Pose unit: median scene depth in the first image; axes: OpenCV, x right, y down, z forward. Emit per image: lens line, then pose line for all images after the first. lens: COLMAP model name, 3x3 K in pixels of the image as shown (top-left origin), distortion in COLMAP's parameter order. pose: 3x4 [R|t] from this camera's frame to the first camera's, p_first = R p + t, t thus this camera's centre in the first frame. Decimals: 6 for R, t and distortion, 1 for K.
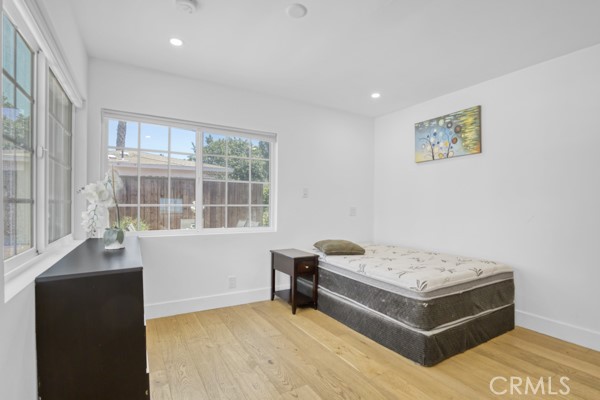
lens RADIAL K [[290.7, 0, 300.8], [0, 290.7, 201.6], [0, 0, 1]] dist [-0.002158, -0.000220]
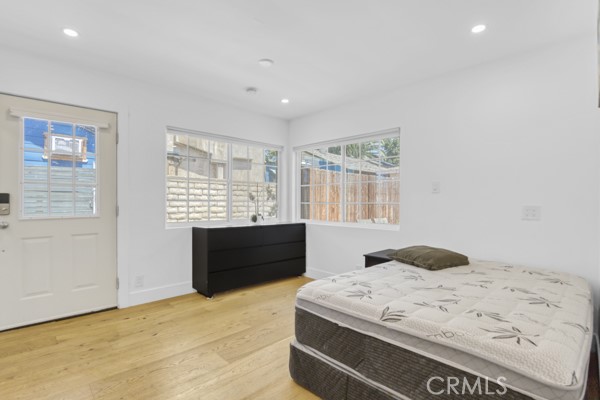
lens RADIAL K [[290.7, 0, 300.9], [0, 290.7, 202.9], [0, 0, 1]] dist [-0.002158, -0.000220]
pose [[0.243337, -0.003755, -0.969934, 1.132544], [0.013206, 0.999913, -0.000558, 0.013113], [0.969852, -0.012674, 0.243366, 0.686828]]
